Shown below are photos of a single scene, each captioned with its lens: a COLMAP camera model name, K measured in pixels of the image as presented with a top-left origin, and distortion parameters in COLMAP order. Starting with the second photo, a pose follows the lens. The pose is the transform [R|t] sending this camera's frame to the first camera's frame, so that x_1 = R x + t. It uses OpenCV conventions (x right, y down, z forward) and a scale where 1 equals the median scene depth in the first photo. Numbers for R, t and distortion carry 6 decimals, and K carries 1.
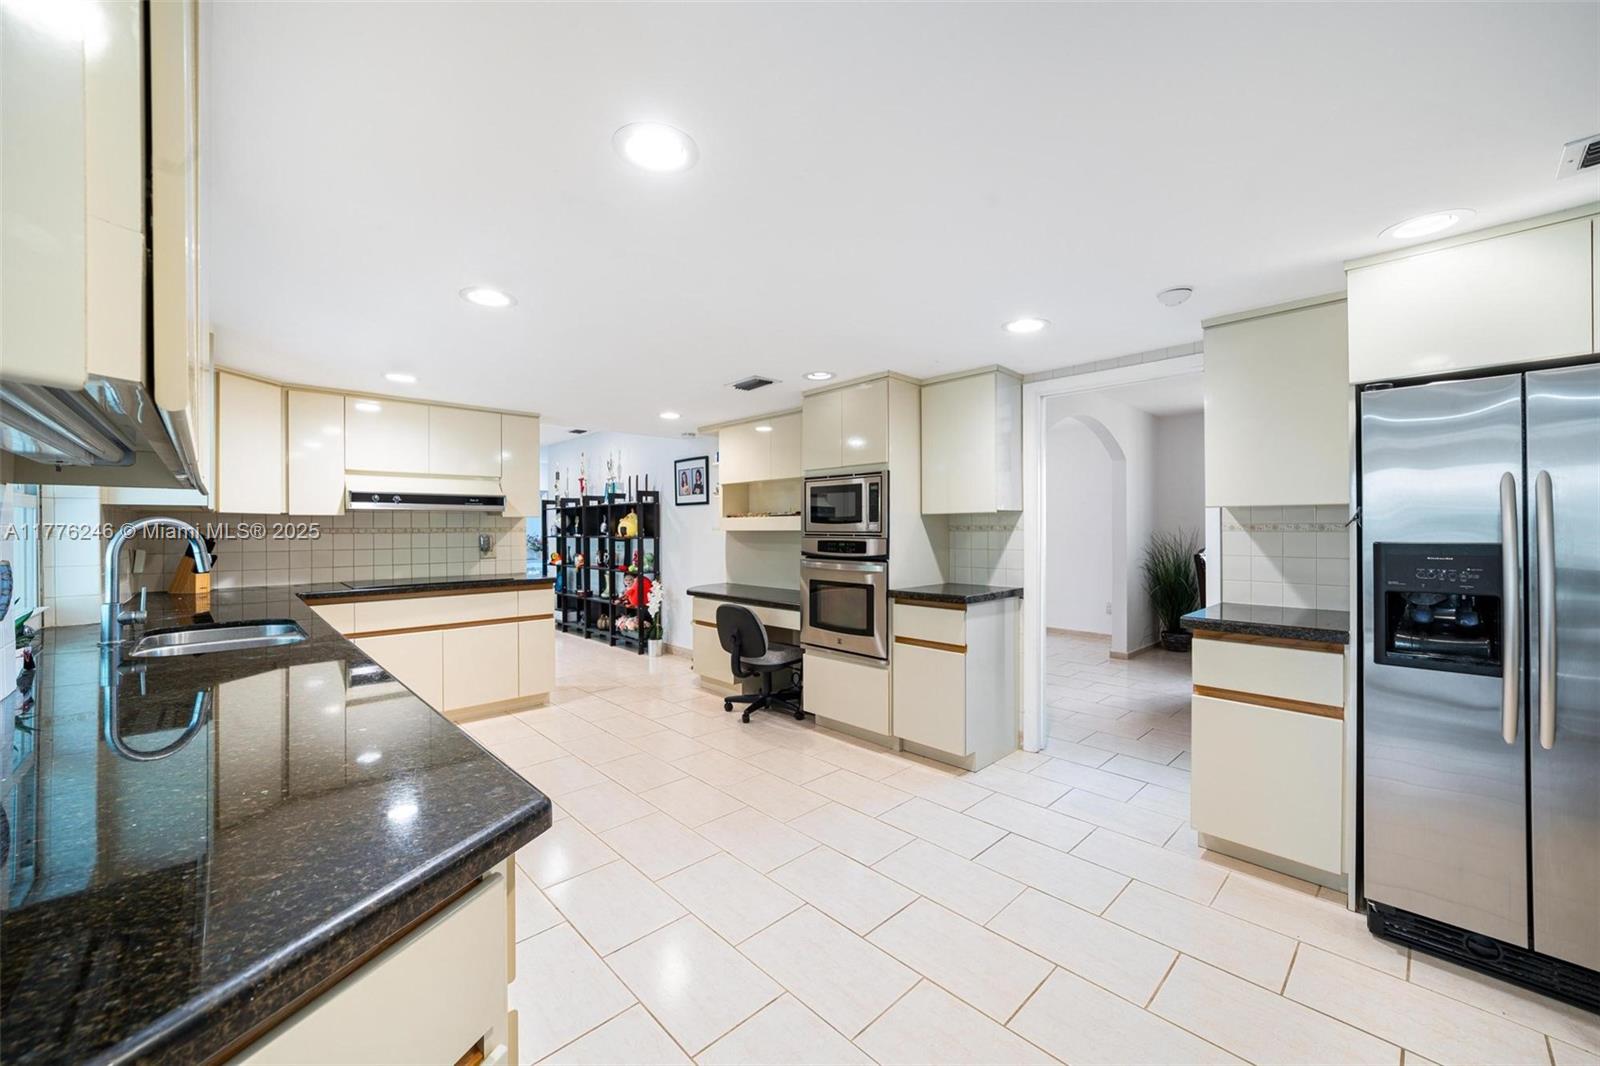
lens RADIAL K [[614.5, 0, 796.9], [0, 614.5, 529.3], [0, 0, 1]] dist [-0.014257, -0.000022]
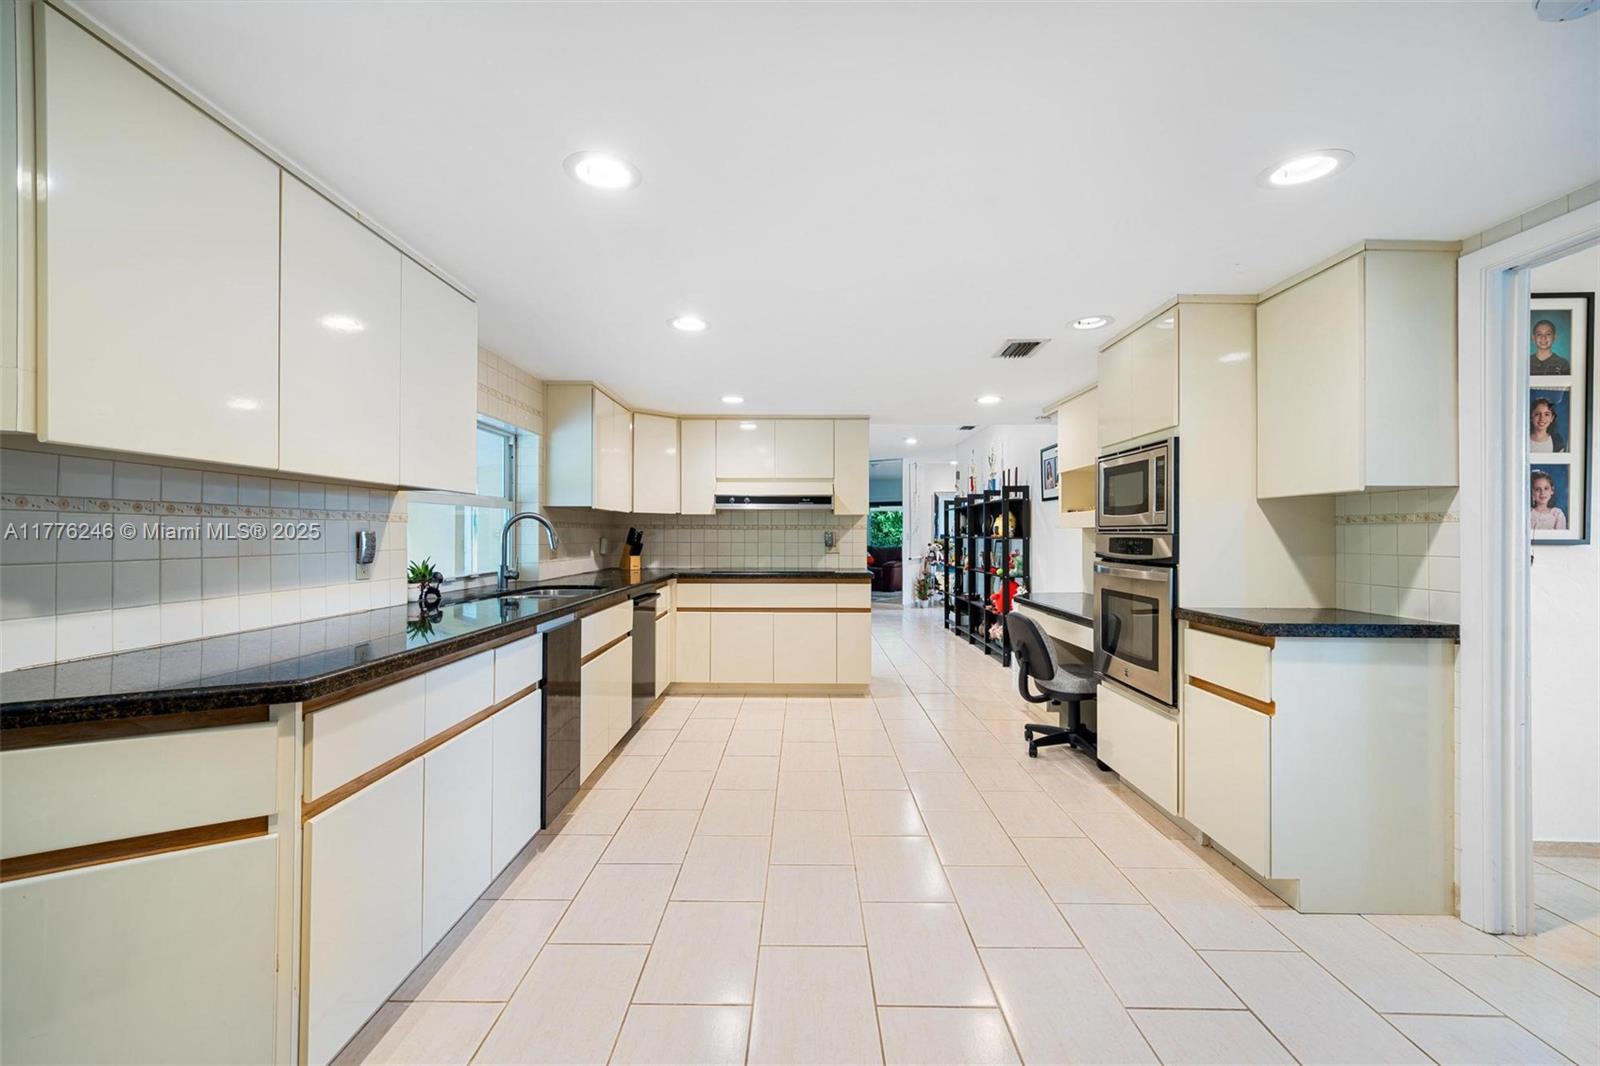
lens RADIAL K [[655.9, 0, 795.4], [0, 655.9, 533.4], [0, 0, 1]] dist [-0.000510, 0.000060]
pose [[0.716985, 0.004818, -0.697072, 0.320516], [-0.006793, 0.999977, -0.000075, 0.015313], [0.697056, 0.004789, 0.717001, 0.142687]]
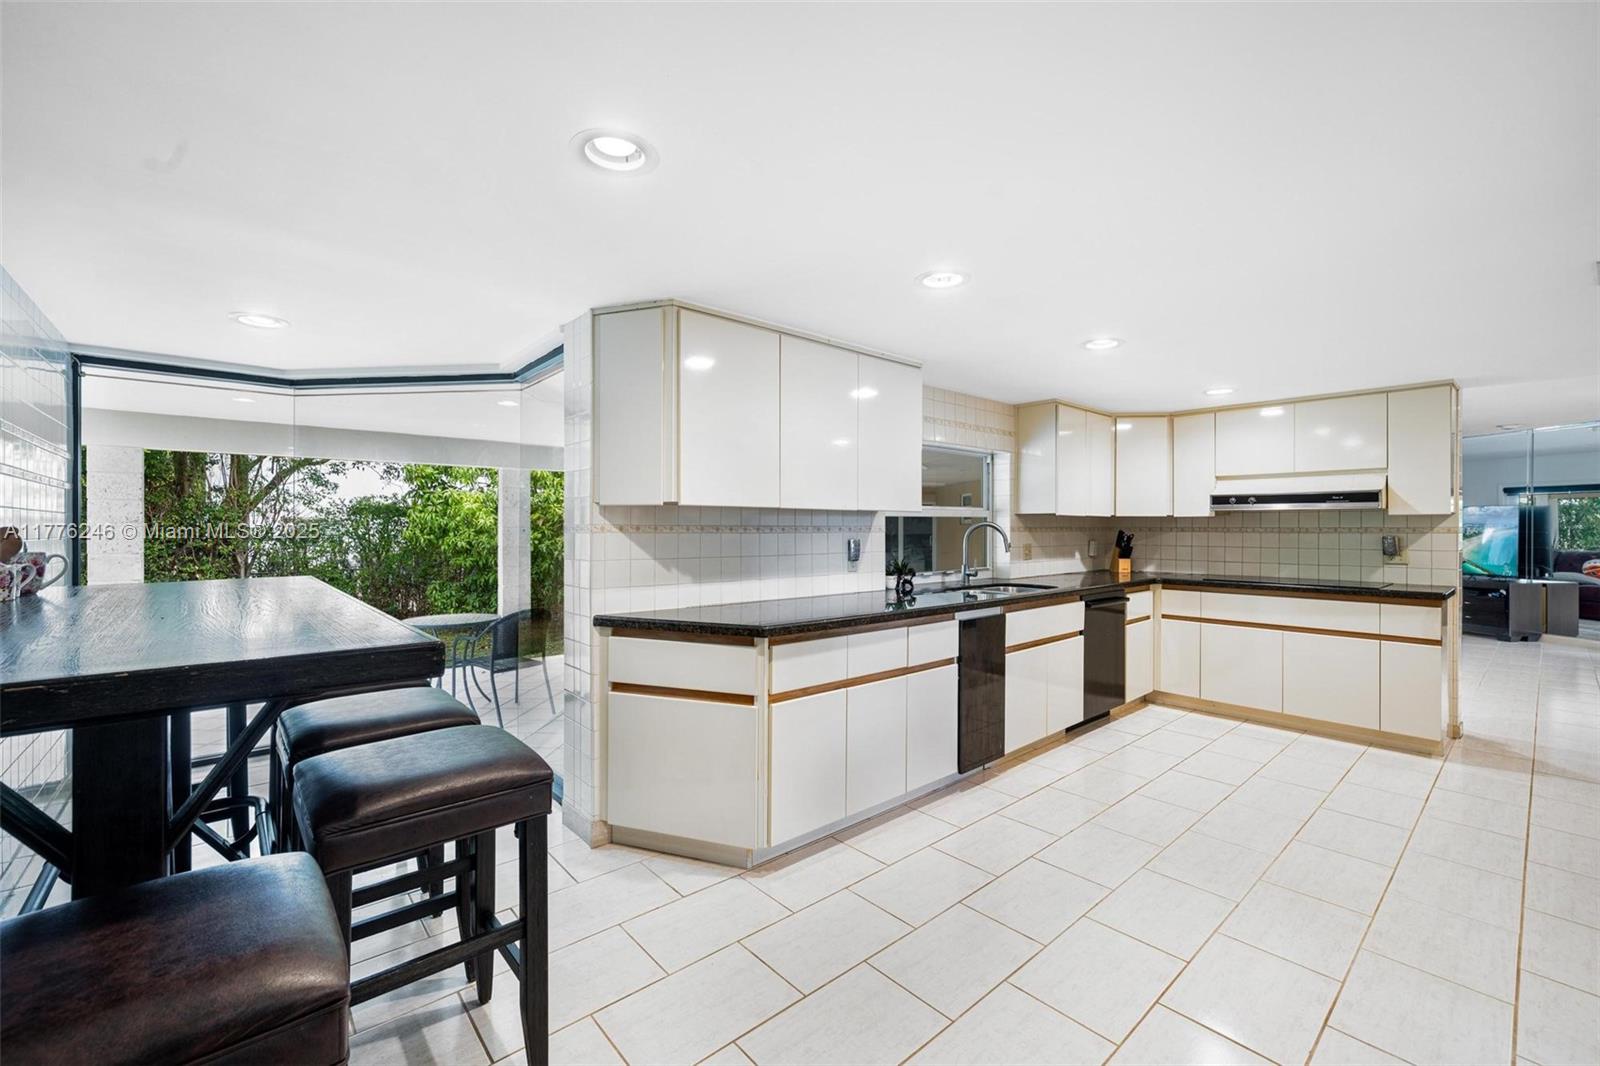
lens RADIAL K [[655.9, 0, 795.4], [0, 655.9, 533.4], [0, 0, 1]] dist [-0.000510, 0.000060]
pose [[-0.040123, 0.012984, -0.999110, 0.522871], [-0.003695, 0.999907, 0.013142, -0.004312], [0.999188, 0.004219, -0.040071, 0.259168]]
